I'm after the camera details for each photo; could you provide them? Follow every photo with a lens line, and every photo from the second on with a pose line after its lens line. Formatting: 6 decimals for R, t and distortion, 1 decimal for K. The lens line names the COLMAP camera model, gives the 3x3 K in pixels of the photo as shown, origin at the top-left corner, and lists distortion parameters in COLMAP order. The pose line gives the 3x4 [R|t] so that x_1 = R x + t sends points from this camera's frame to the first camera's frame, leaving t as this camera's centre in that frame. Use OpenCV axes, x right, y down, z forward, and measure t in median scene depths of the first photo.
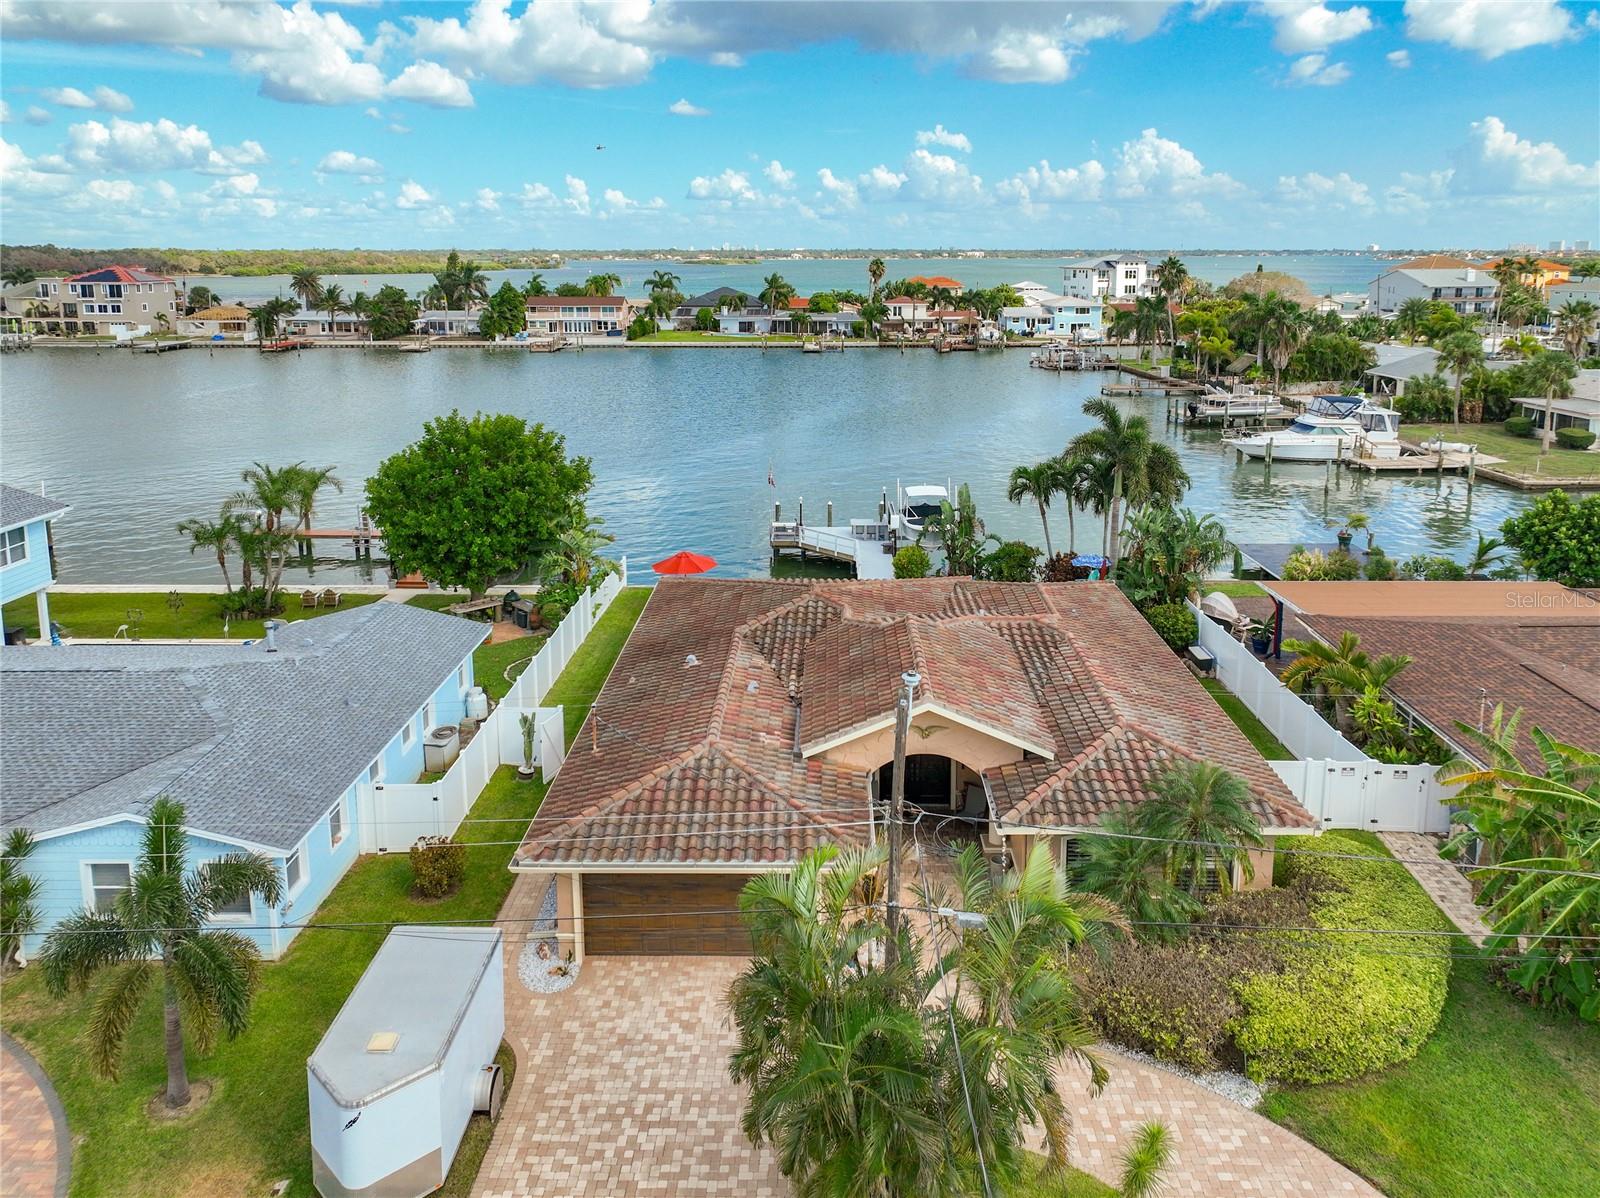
lens RADIAL K [[1156.9, 0, 808.1], [0, 1156.9, 592.9], [0, 0, 1]] dist [-0.000761, 0.011273]
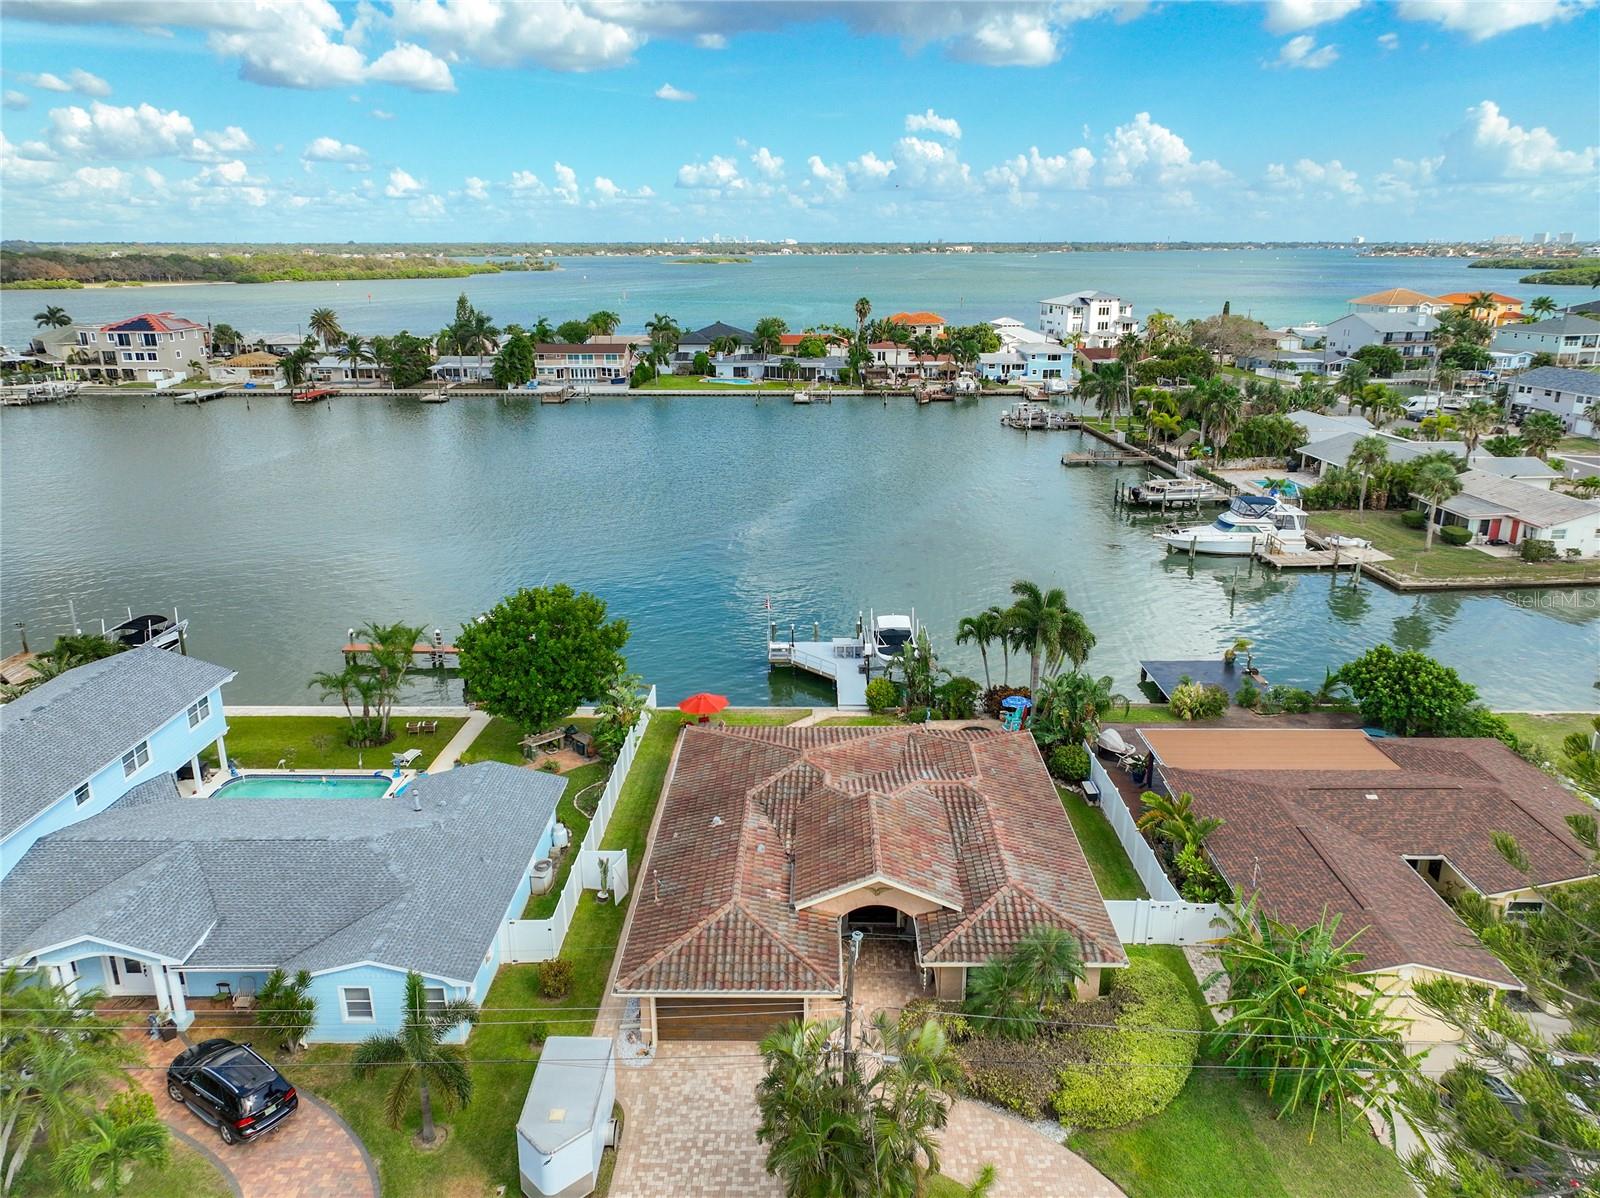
lens RADIAL K [[1072.0, 0, 796.1], [0, 1072.0, 771.3], [0, 0, 1]] dist [0.002646, 0.001817]
pose [[0.999995, -0.002029, -0.002525, -0.000120], [0.002425, 0.985777, 0.168041, -0.140014], [0.002148, -0.168046, 0.985777, -0.180528]]
